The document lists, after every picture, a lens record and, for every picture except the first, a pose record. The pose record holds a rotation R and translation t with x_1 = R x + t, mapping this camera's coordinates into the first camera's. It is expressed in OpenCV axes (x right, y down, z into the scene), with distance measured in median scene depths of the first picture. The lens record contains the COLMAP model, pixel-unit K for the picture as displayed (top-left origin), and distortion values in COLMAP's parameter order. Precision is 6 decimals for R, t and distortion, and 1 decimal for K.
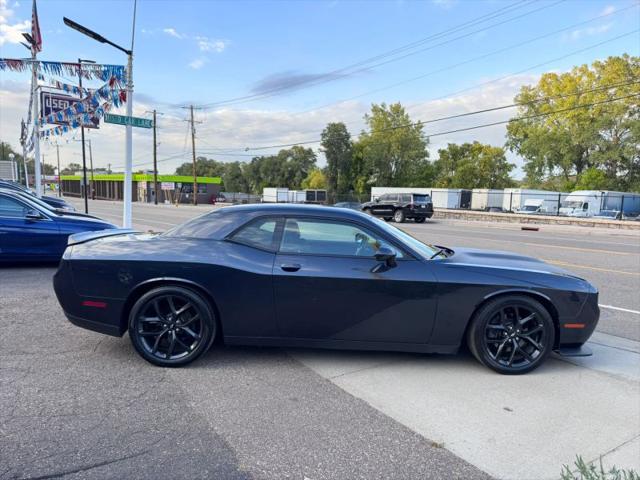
lens RADIAL K [[448.0, 0, 320.0], [0, 448.0, 240.0], [0, 0, 1]] dist [0.050115, -0.058752]
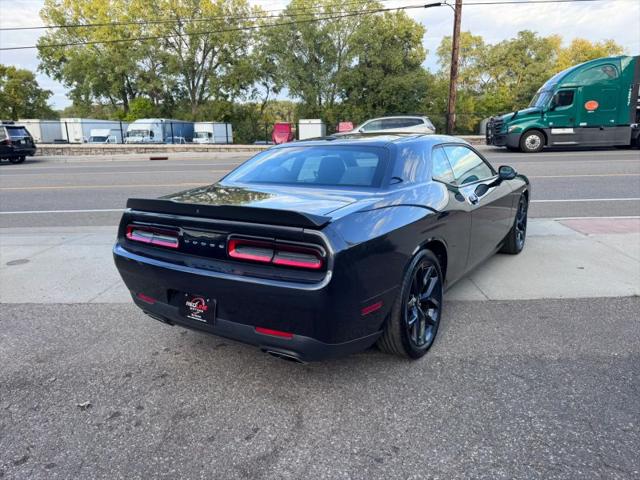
lens RADIAL K [[448.0, 0, 320.0], [0, 448.0, 240.0], [0, 0, 1]] dist [0.050115, -0.058752]
pose [[0.574777, -0.230352, 0.785219, -0.048271], [0.110730, 0.972630, 0.204277, -0.003946], [-0.810784, -0.030466, 0.584553, 0.034516]]
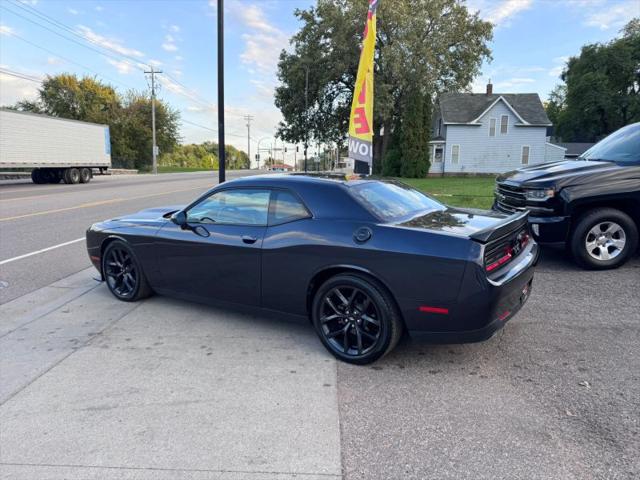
lens RADIAL K [[448.0, 0, 320.0], [0, 448.0, 240.0], [0, 0, 1]] dist [0.050115, -0.058752]
pose [[-0.819864, -0.118236, 0.560217, -0.037418], [0.027693, 0.969112, 0.245062, -0.010311], [-0.571888, 0.216432, -0.791265, 0.106104]]
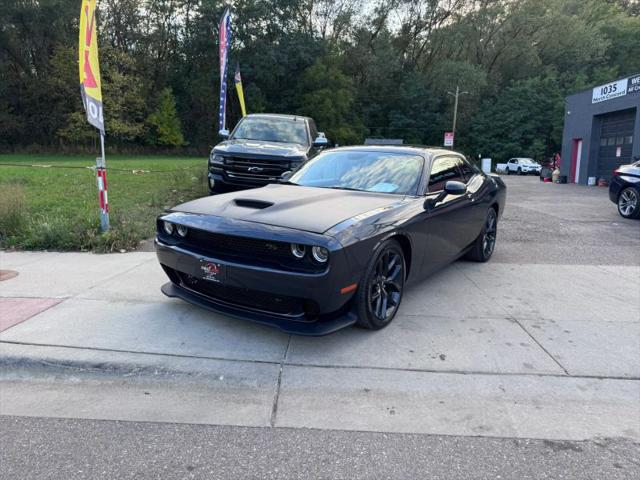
lens RADIAL K [[448.0, 0, 320.0], [0, 448.0, 240.0], [0, 0, 1]] dist [0.050115, -0.058752]
pose [[-0.579225, 0.107363, -0.808066, 0.059124], [-0.107462, 0.972581, 0.206250, -0.003396], [0.808053, 0.206301, -0.551806, 0.090301]]
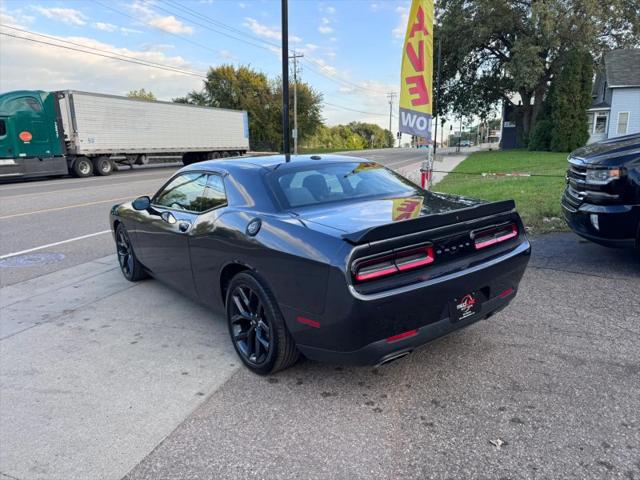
lens RADIAL K [[448.0, 0, 320.0], [0, 448.0, 240.0], [0, 0, 1]] dist [0.050115, -0.058752]
pose [[-0.601029, -0.171733, 0.780559, -0.048840], [0.080436, 0.958686, 0.272858, -0.008920], [-0.795169, 0.226781, -0.562384, 0.087013]]
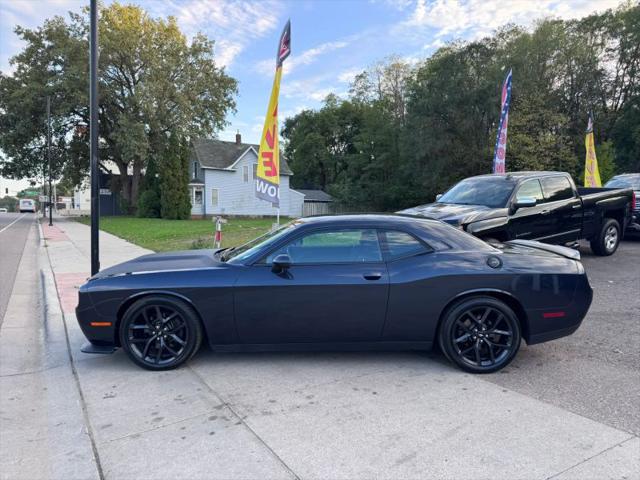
lens RADIAL K [[448.0, 0, 320.0], [0, 448.0, 240.0], [0, 0, 1]] dist [0.050115, -0.058752]
pose [[-0.999209, -0.032577, 0.022791, 0.001830], [-0.028672, 0.987564, 0.154580, -0.010421], [-0.027543, 0.153804, -0.987717, 0.121834]]
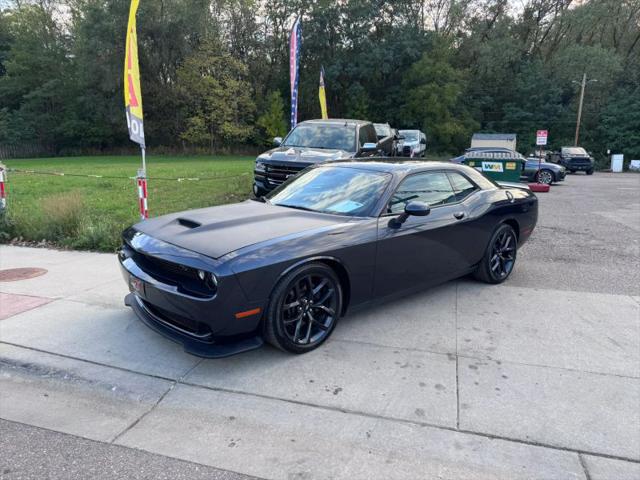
lens RADIAL K [[448.0, 0, 320.0], [0, 448.0, 240.0], [0, 0, 1]] dist [0.050115, -0.058752]
pose [[-0.762053, 0.088438, -0.641447, 0.047048], [-0.088006, 0.967291, 0.237916, -0.007589], [0.641507, 0.237755, -0.729343, 0.102644]]
